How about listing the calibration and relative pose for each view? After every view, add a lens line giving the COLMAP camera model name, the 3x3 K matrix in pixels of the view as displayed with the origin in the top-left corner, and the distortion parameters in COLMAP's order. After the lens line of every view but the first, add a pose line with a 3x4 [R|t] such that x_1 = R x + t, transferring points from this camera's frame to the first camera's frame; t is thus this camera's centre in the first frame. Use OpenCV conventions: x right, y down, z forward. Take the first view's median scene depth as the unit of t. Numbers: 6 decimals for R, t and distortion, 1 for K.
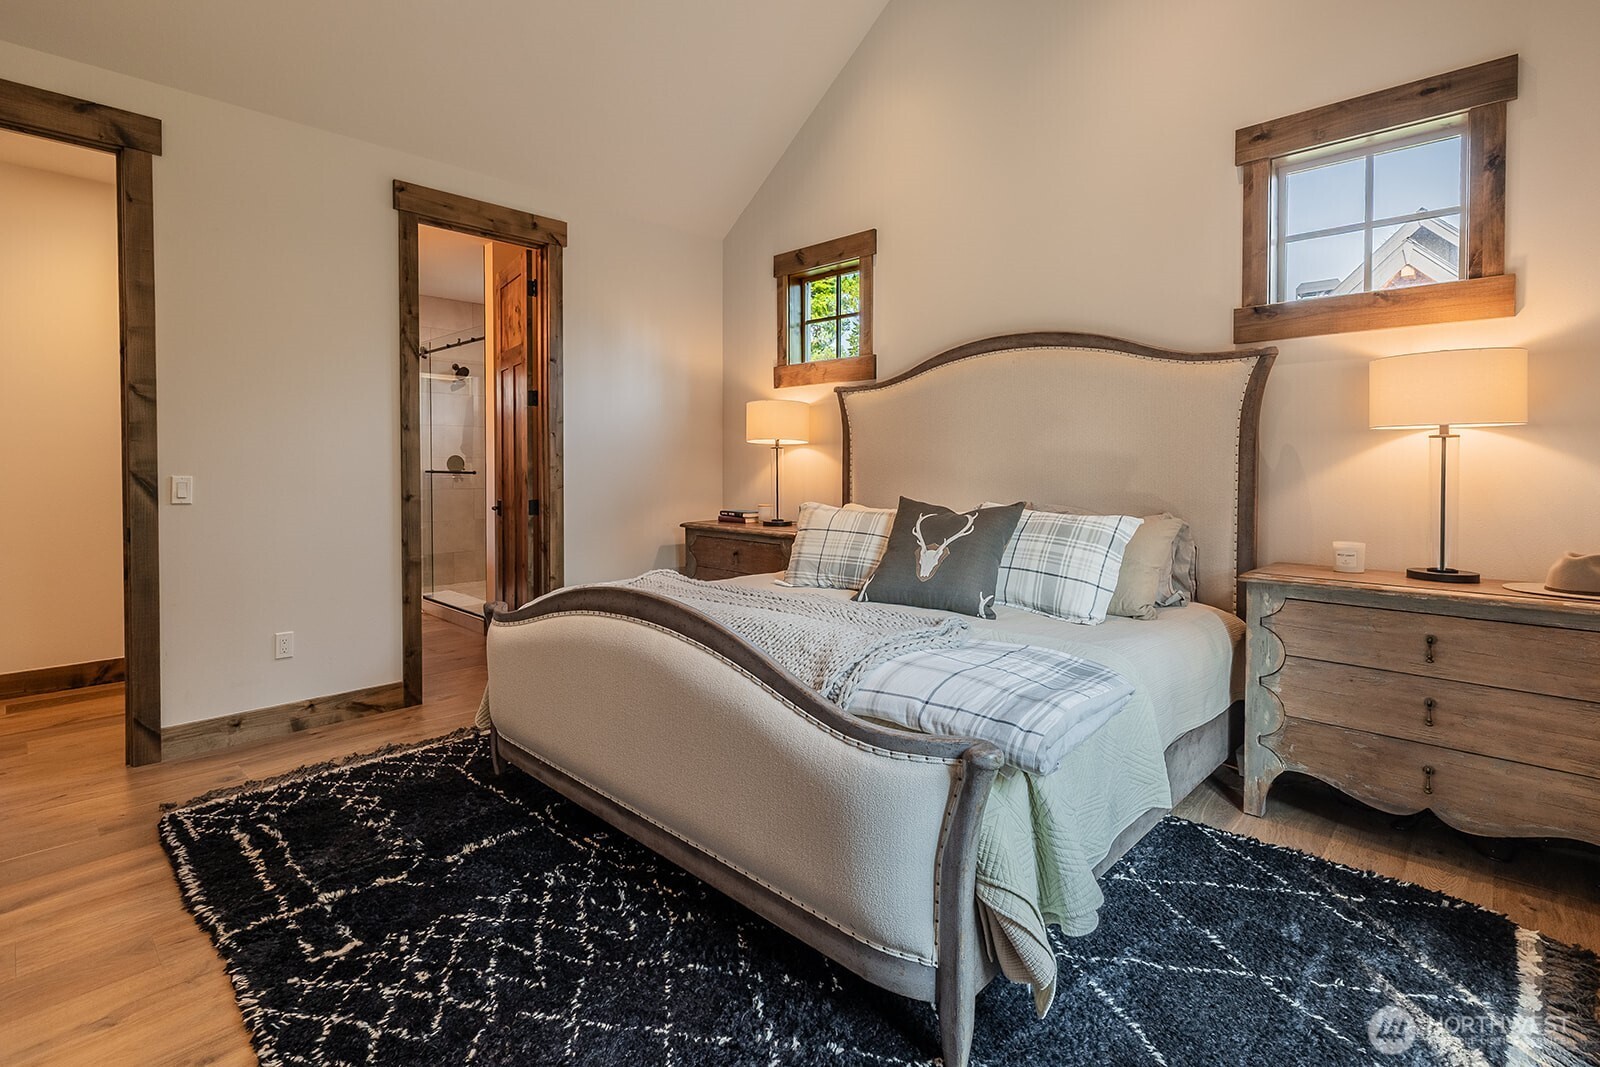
lens RADIAL K [[767.1, 0, 805.4], [0, 767.1, 474.3], [0, 0, 1]] dist [-0.001983, -0.000545]
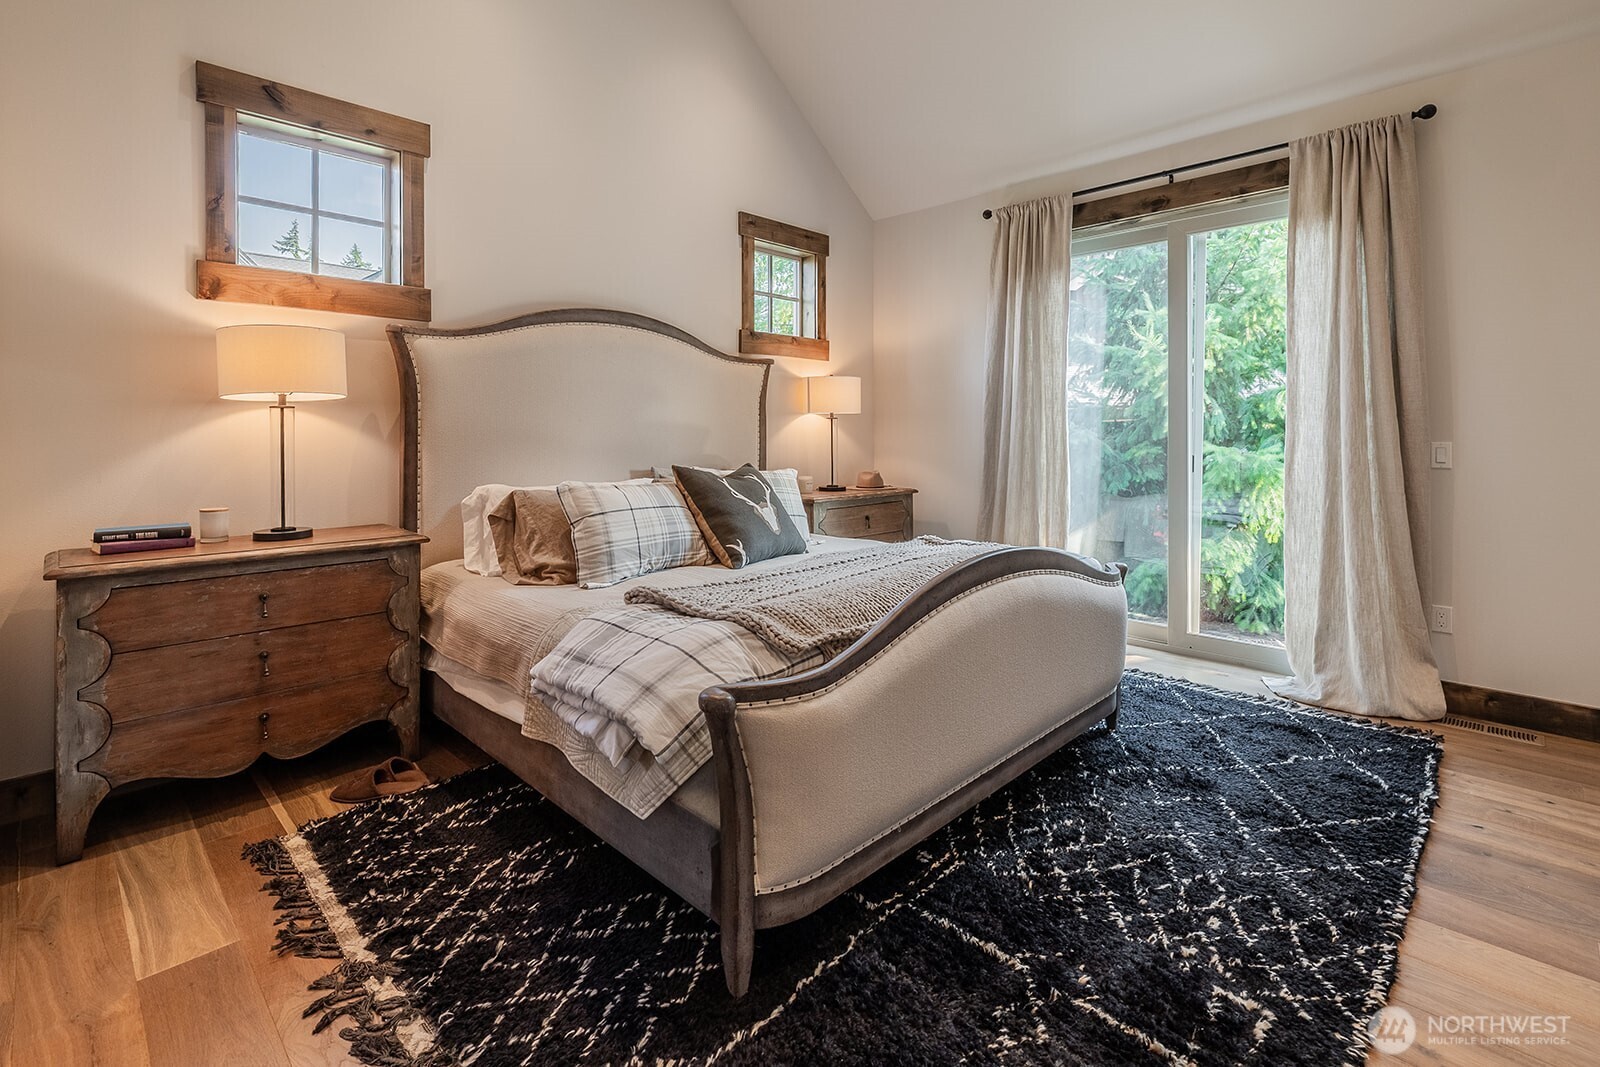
lens RADIAL K [[746.8, 0, 779.5], [0, 746.8, 422.1], [0, 0, 1]] dist [0.013857, 0.000364]
pose [[0.024713, 0.014714, 0.999586, -0.662701], [0.015735, 0.999762, -0.015106, -0.009010], [-0.999571, 0.016101, 0.024476, 0.663959]]
